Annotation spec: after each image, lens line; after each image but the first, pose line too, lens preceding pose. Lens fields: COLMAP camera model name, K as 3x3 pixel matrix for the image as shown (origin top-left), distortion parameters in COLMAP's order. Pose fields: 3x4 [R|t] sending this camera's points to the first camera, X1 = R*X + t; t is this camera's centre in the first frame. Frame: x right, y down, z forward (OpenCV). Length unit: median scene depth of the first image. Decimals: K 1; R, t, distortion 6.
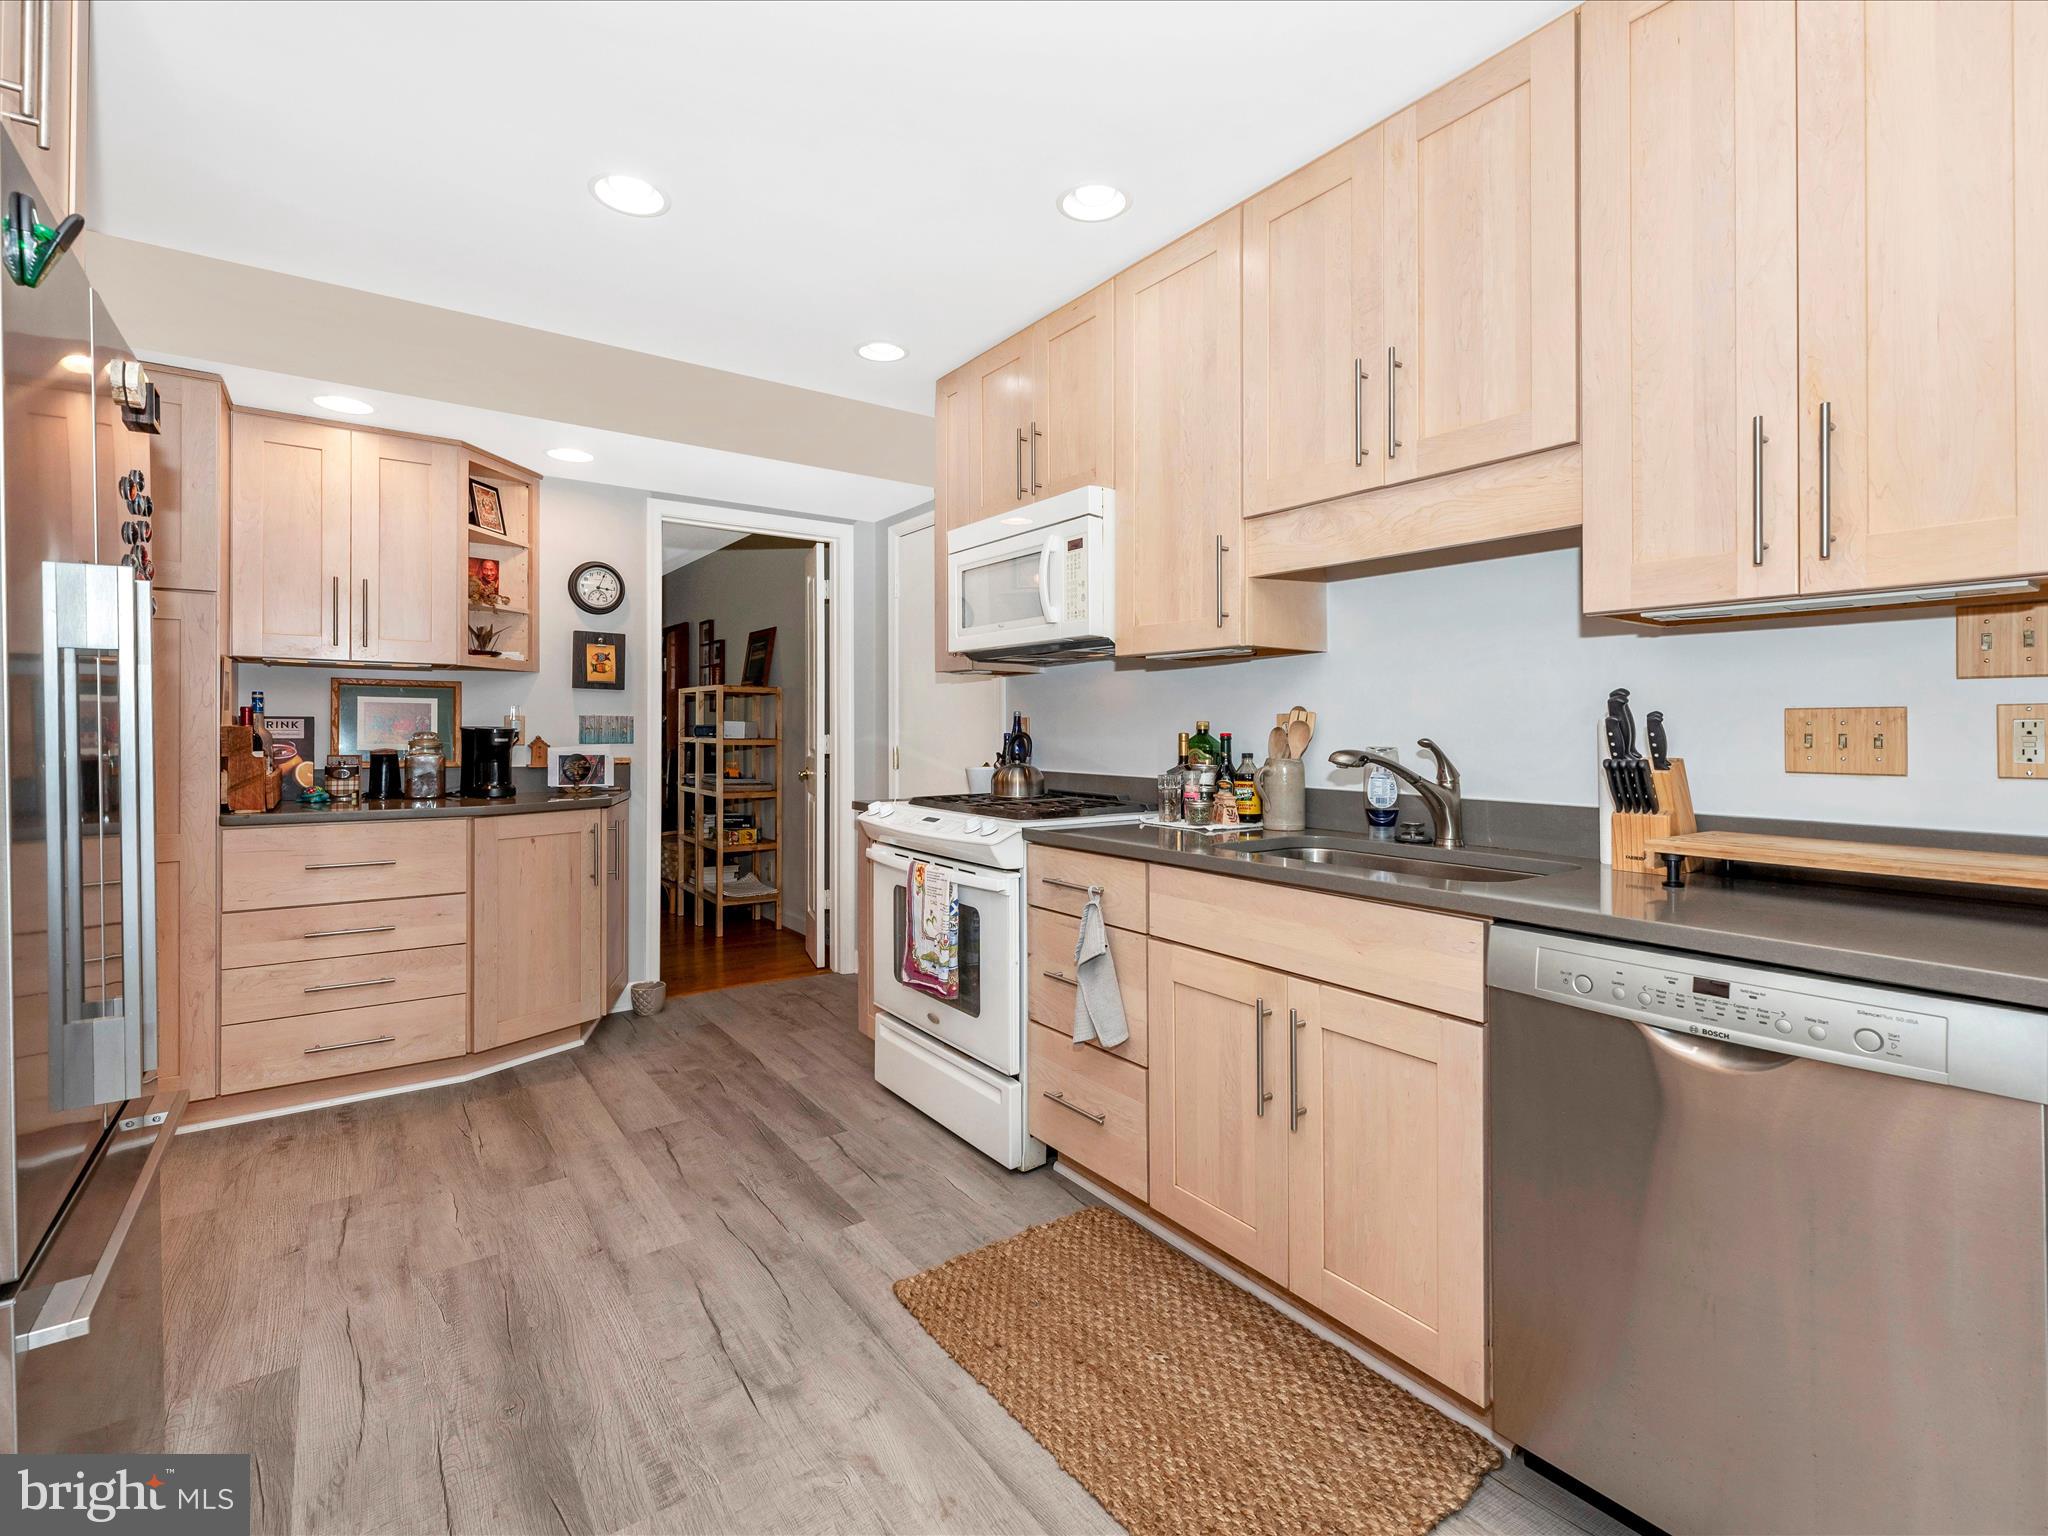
lens RADIAL K [[945.7, 0, 1023.5], [0, 945.7, 724.6], [0, 0, 1]] dist [0.001149, 0.000076]
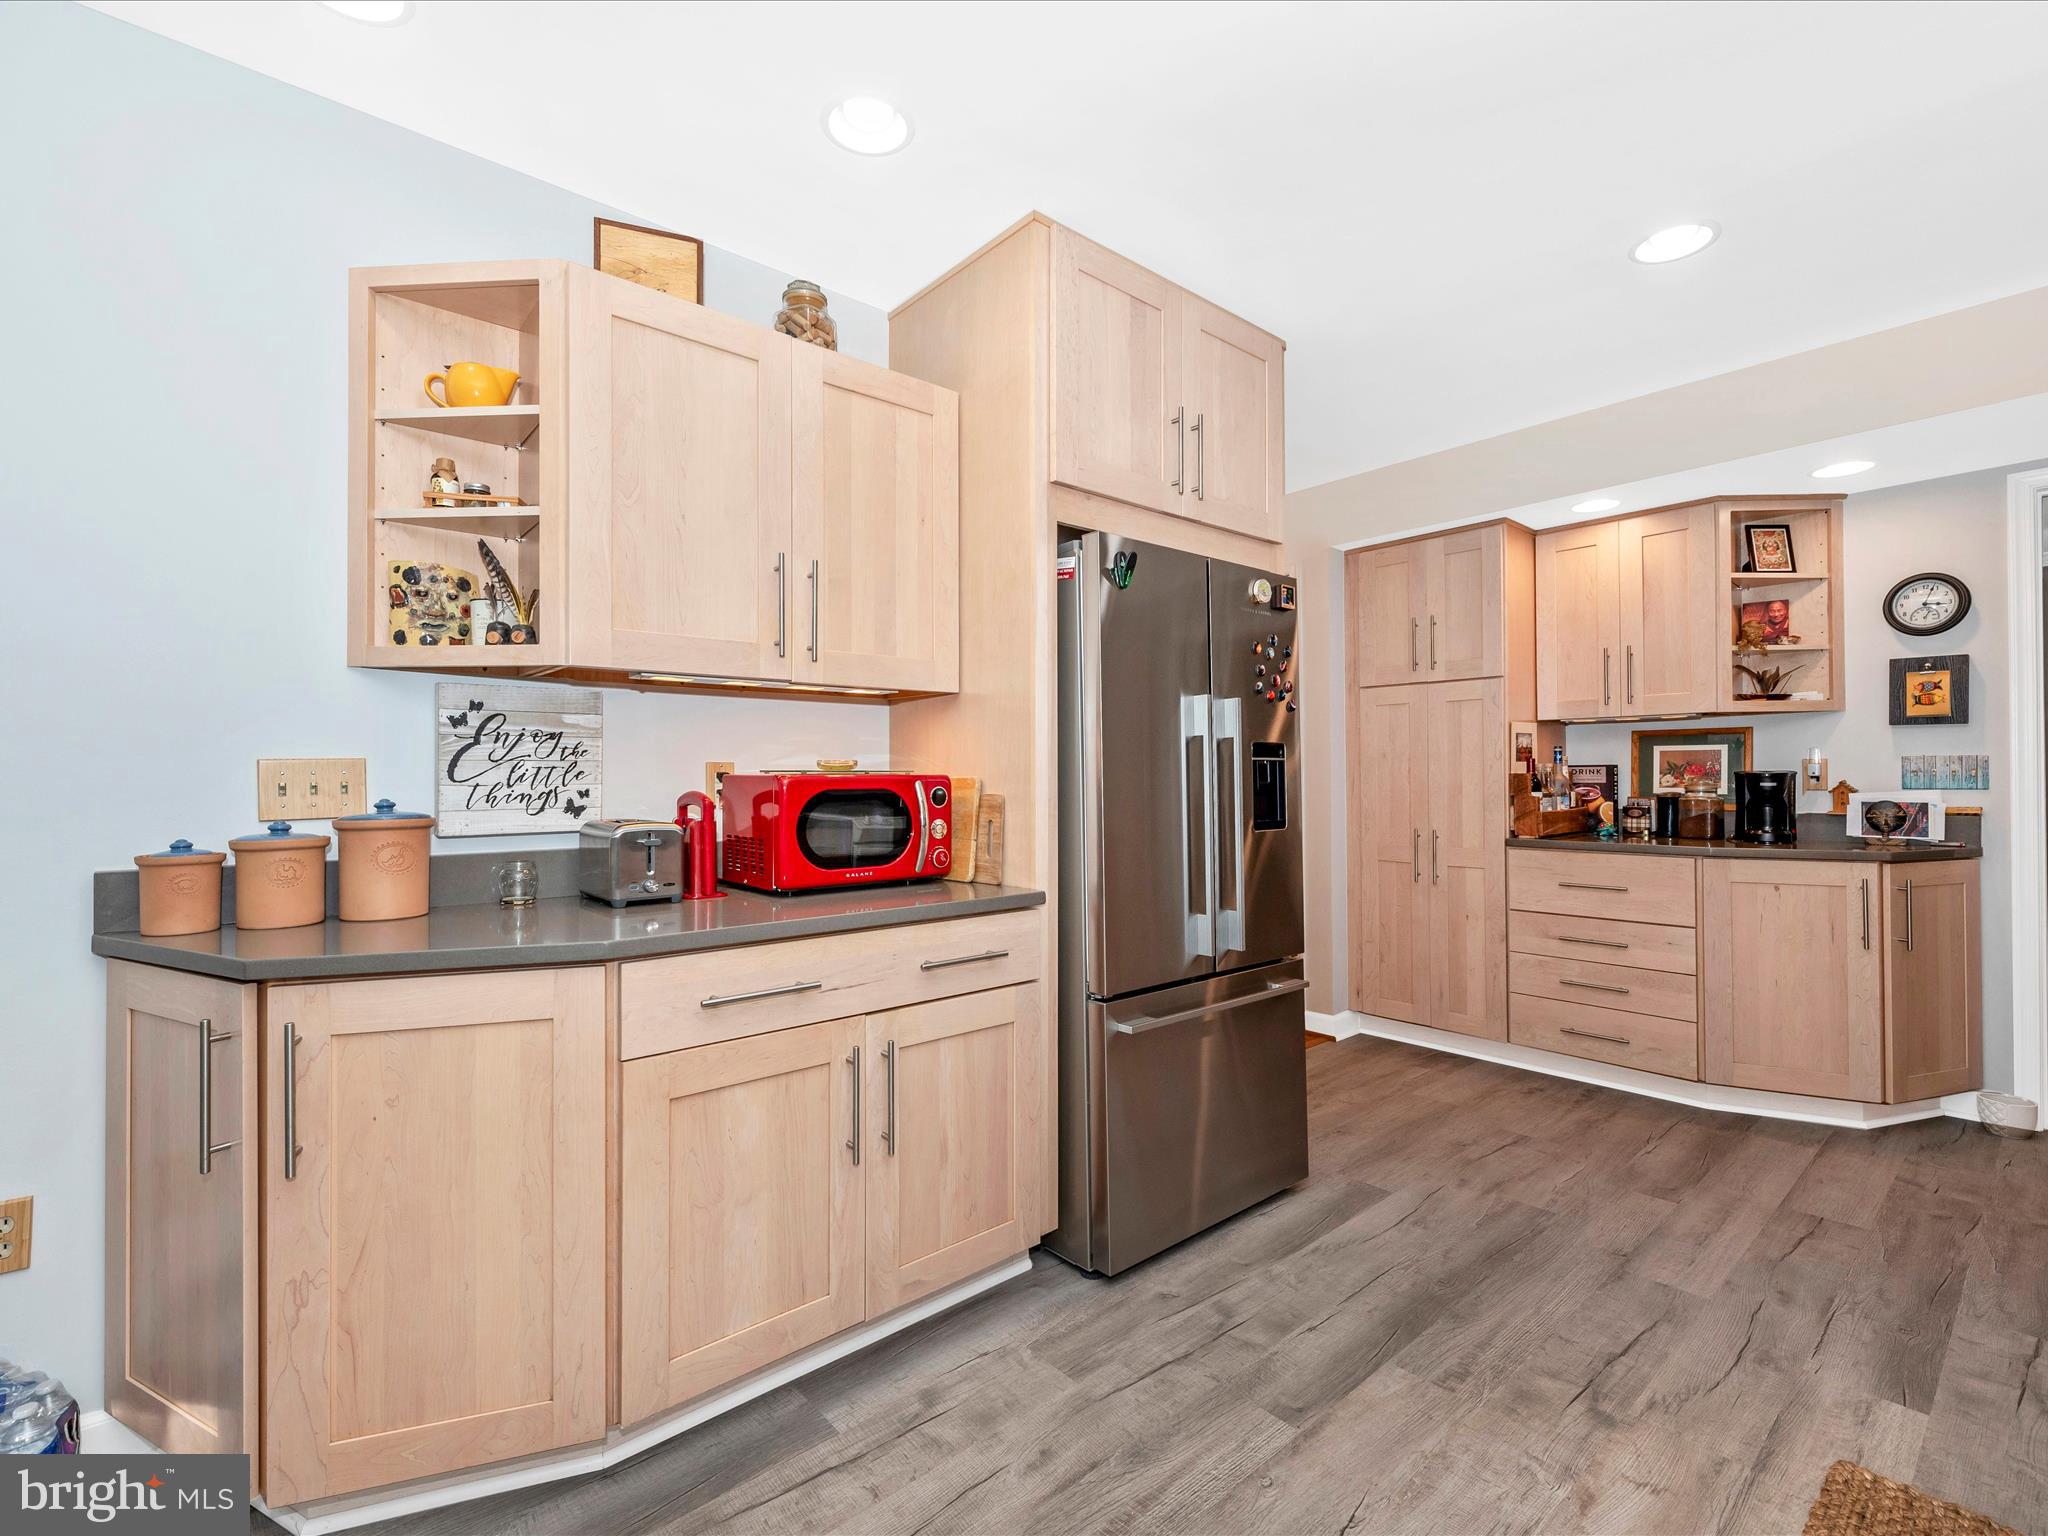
lens RADIAL K [[931.9, 0, 1034.5], [0, 931.9, 772.1], [0, 0, 1]] dist [0.004673, 0.000458]
pose [[0.101912, -0.012685, -0.994713, 0.353504], [0.010676, 0.999875, -0.011657, 0.007098], [0.994736, -0.009431, 0.102035, 0.148509]]
